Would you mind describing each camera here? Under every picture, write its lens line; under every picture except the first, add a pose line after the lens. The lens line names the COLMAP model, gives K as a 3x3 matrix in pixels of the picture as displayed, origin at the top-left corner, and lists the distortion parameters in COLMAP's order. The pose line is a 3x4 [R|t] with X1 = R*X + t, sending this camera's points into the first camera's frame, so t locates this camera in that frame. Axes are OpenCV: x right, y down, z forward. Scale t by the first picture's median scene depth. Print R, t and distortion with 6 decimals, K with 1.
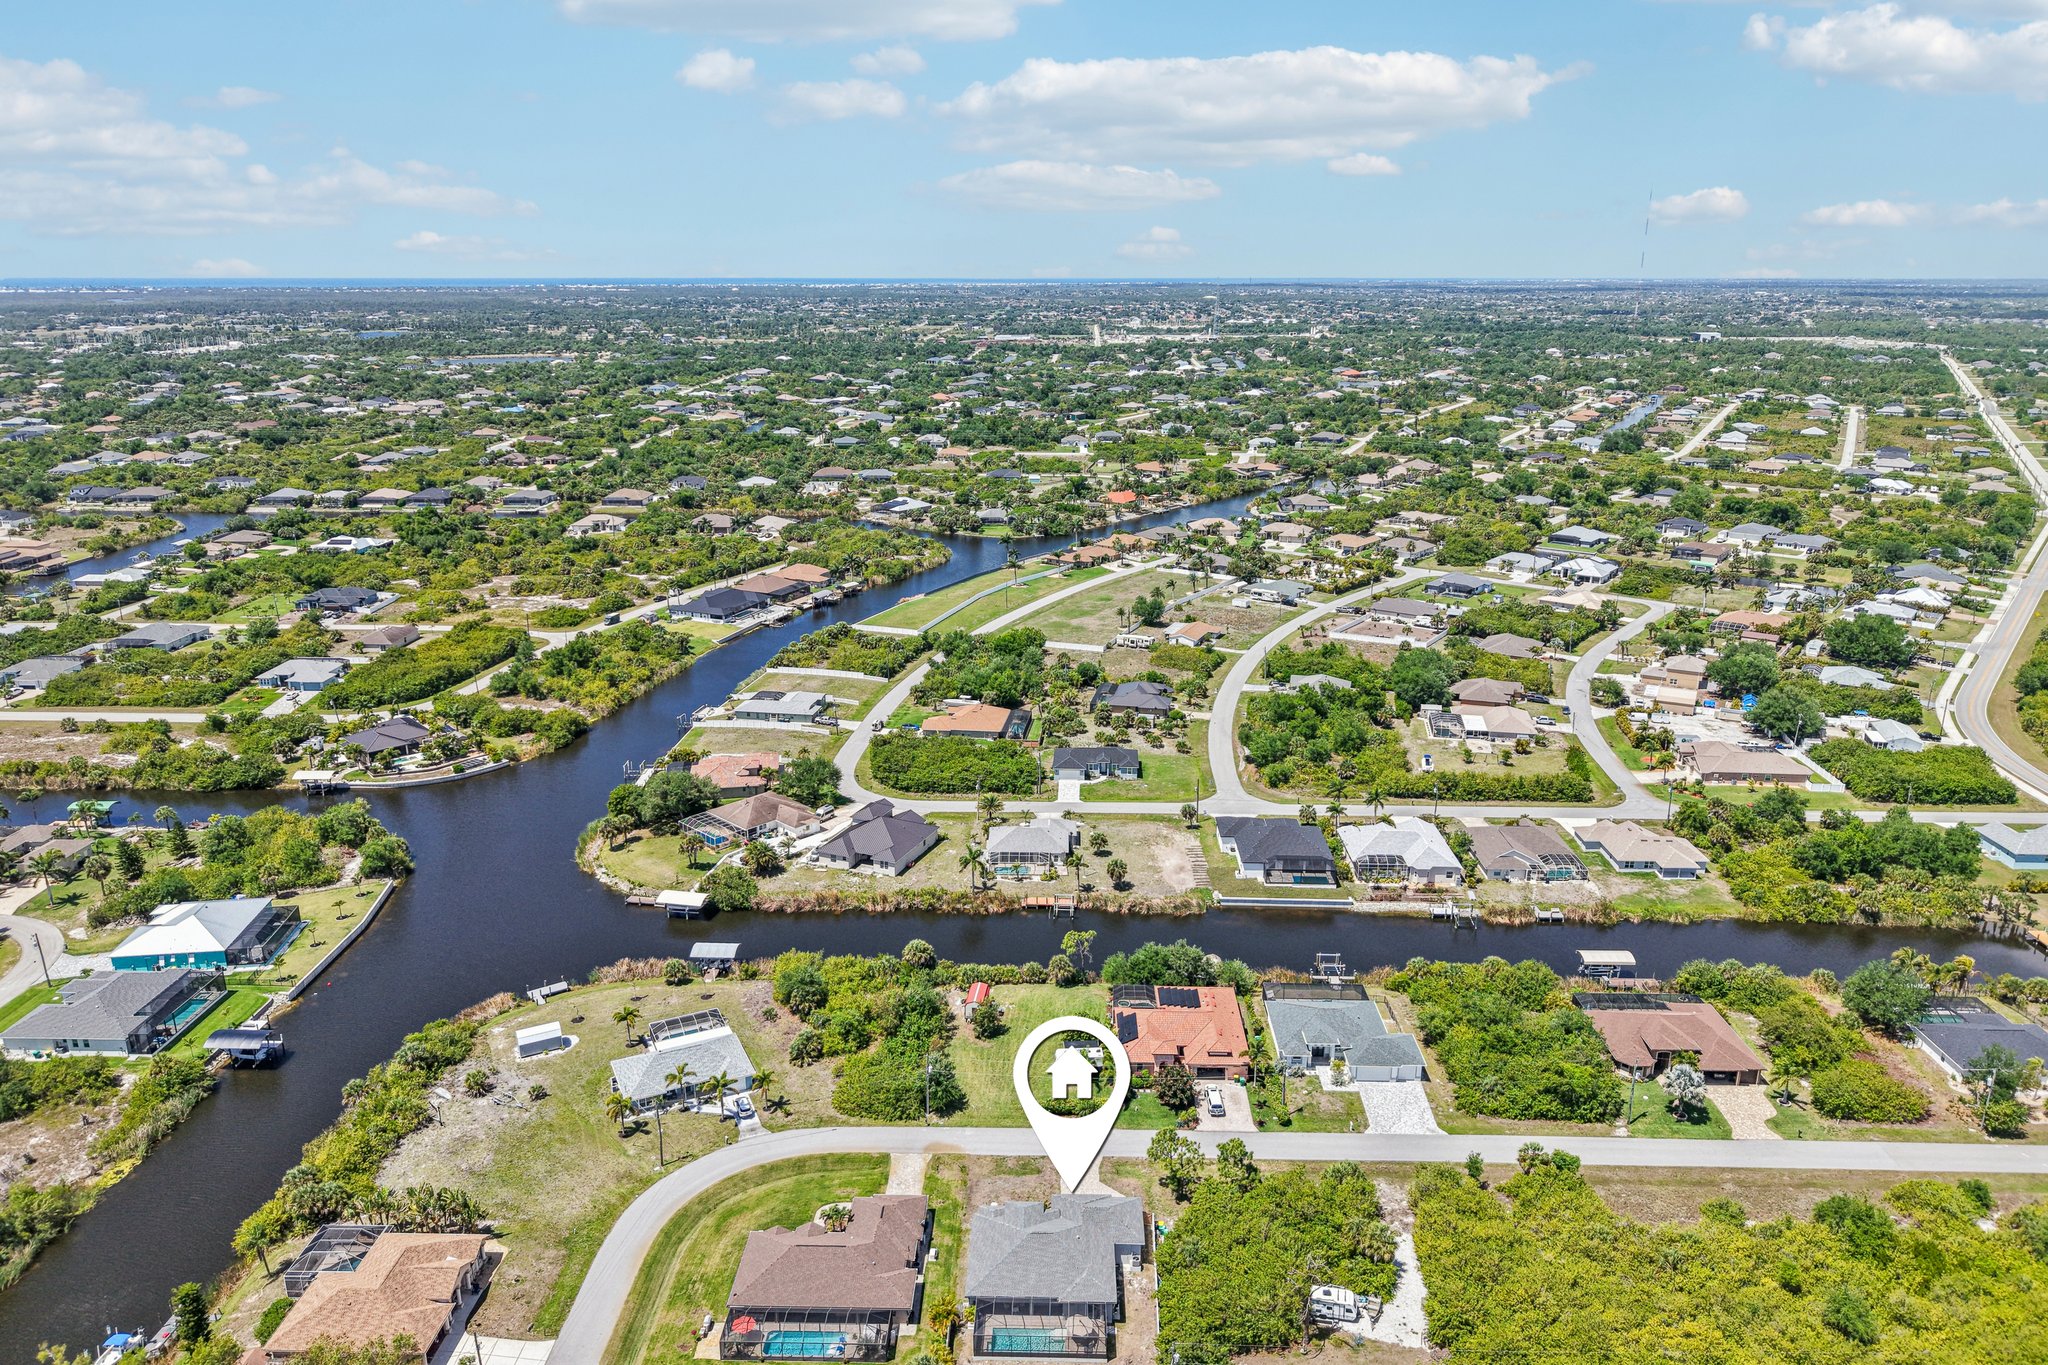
lens RADIAL K [[1392.2, 0, 1024.5], [0, 1392.2, 635.3], [0, 0, 1]] dist [0.066383, -0.103541]
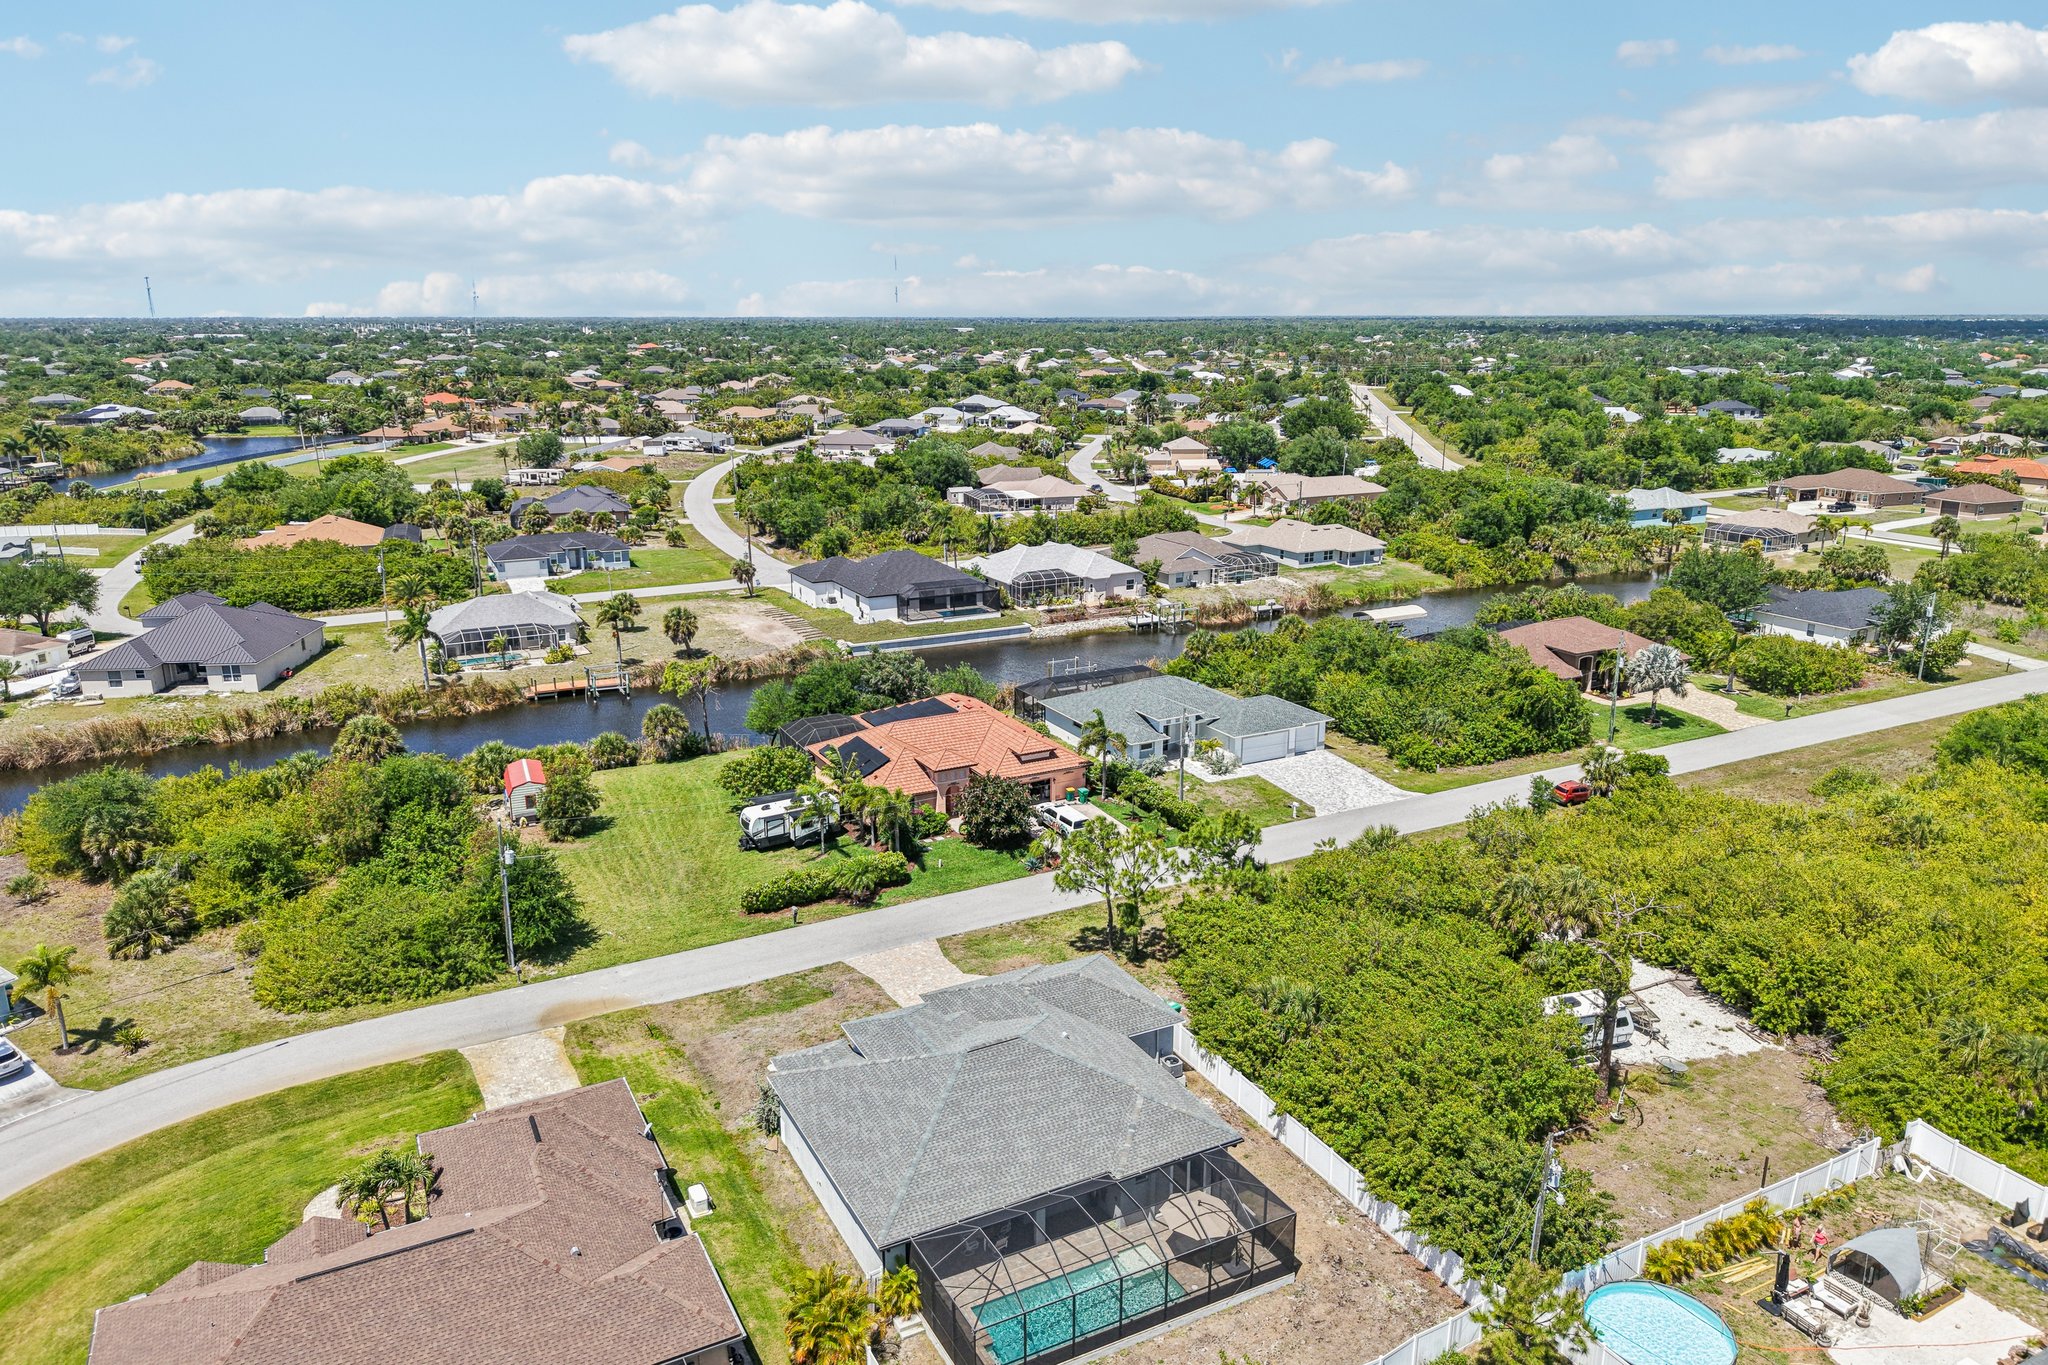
lens RADIAL K [[1372.3, 0, 1028.7], [0, 1372.3, 694.8], [0, 0, 1]] dist [0.059032, -0.076283]
pose [[0.870095, -0.127255, 0.476174, -0.087953], [0.120107, 0.991715, 0.045564, 0.182119], [-0.478027, 0.017546, 0.878170, 0.383134]]
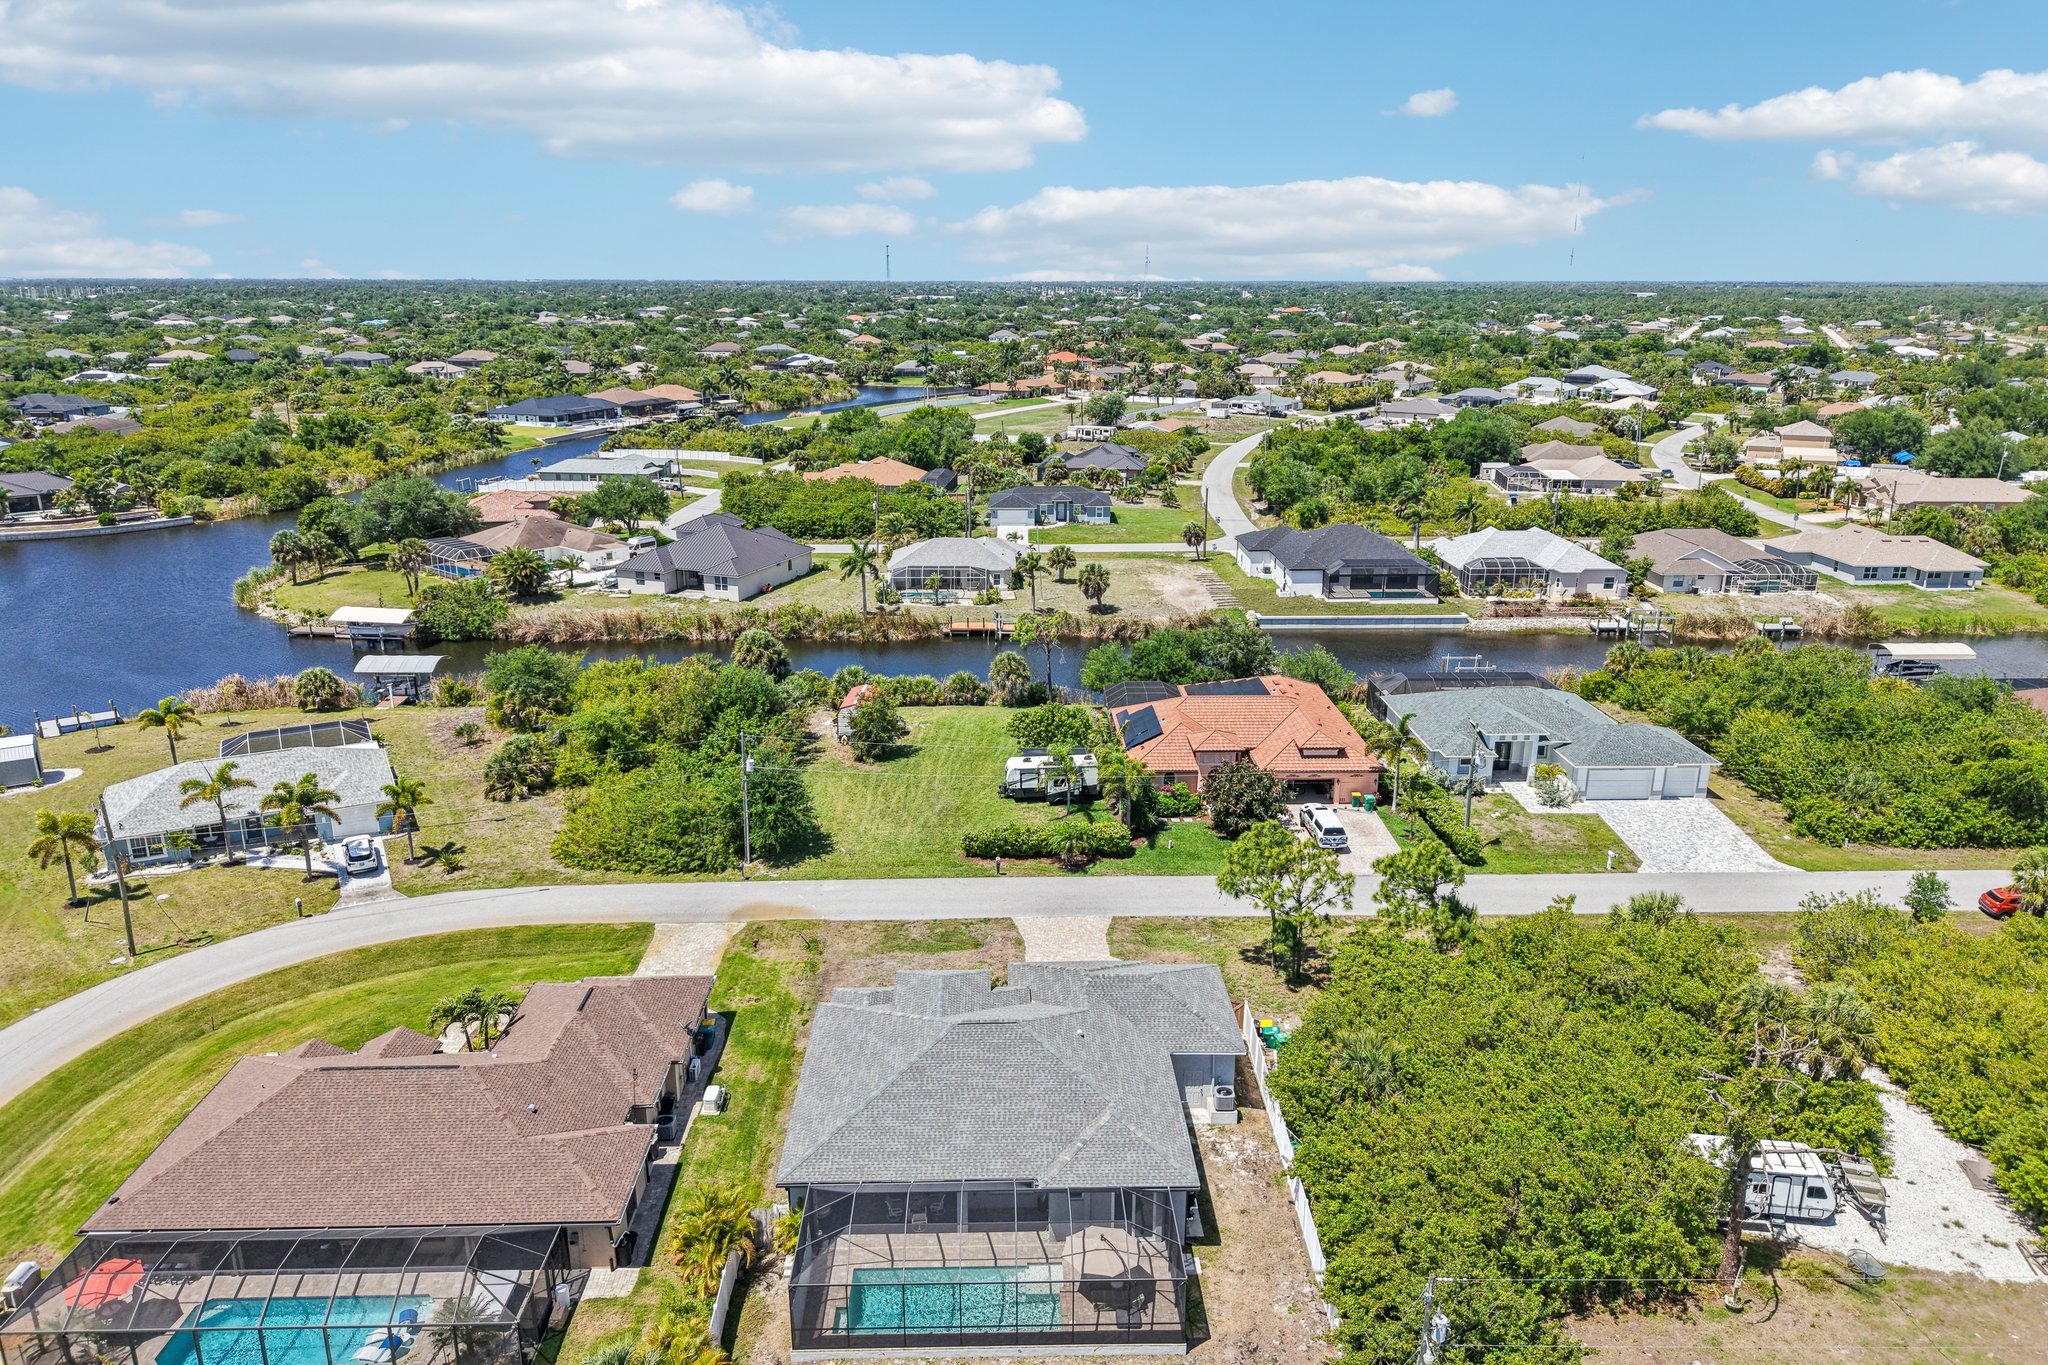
lens RADIAL K [[1372.3, 0, 1028.7], [0, 1372.3, 694.8], [0, 0, 1]] dist [0.059032, -0.076283]
pose [[0.998391, -0.008845, 0.056003, 0.001780], [0.006551, 0.999137, 0.041010, 0.187049], [-0.056318, -0.040577, 0.997588, 0.366921]]
